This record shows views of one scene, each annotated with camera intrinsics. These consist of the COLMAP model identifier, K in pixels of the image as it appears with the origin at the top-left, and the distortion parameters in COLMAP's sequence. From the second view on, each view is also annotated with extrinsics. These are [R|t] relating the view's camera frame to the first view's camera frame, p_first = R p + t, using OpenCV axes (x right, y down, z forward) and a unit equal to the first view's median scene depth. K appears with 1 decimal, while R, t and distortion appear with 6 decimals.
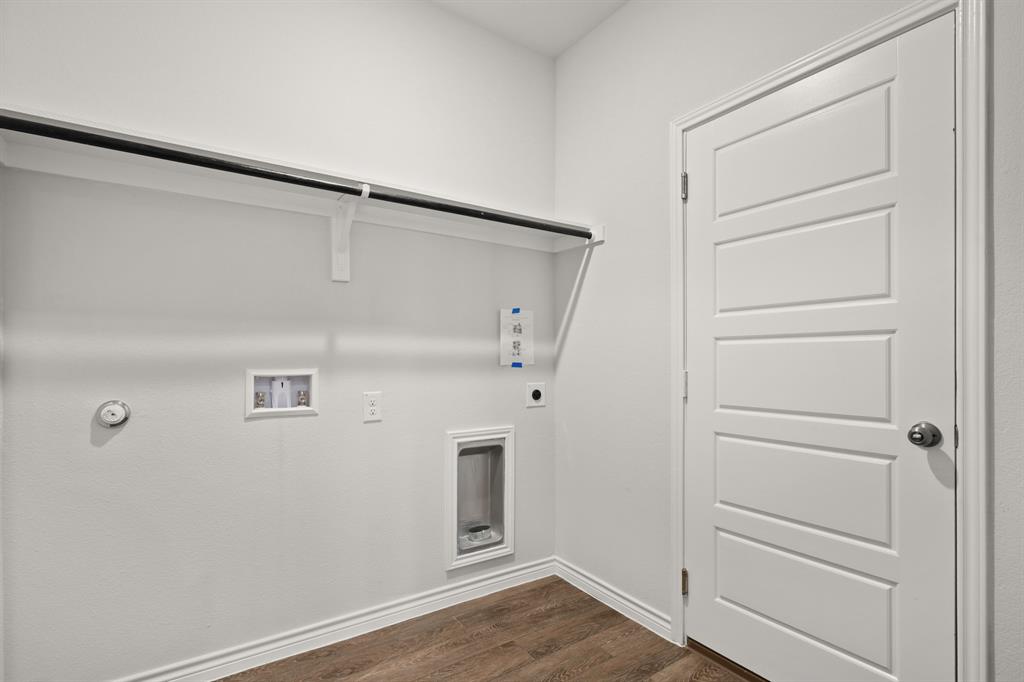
lens RADIAL K [[476.2, 0, 480.3], [0, 476.2, 368.0], [0, 0, 1]] dist [0.003357, -0.000757]
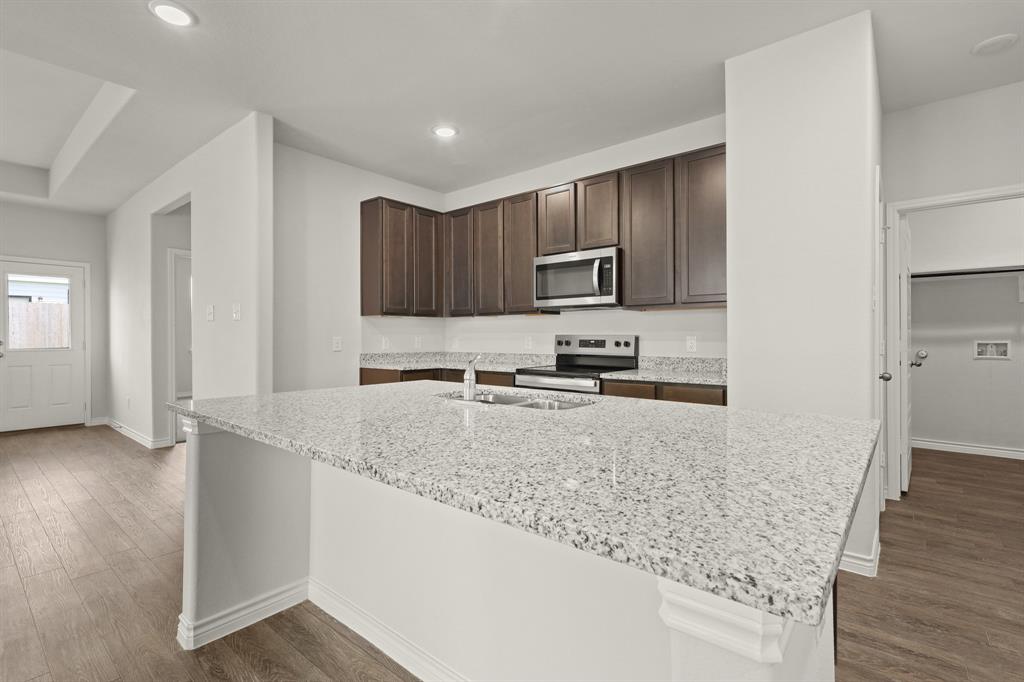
lens RADIAL K [[476.2, 0, 511.3], [0, 476.2, 336.4], [0, 0, 1]] dist [0.003357, -0.000757]
pose [[0.303484, 0.003798, -0.952829, 1.179564], [-0.002686, 0.999991, 0.003130, -0.020055], [0.952833, 0.001609, 0.303492, -2.111367]]
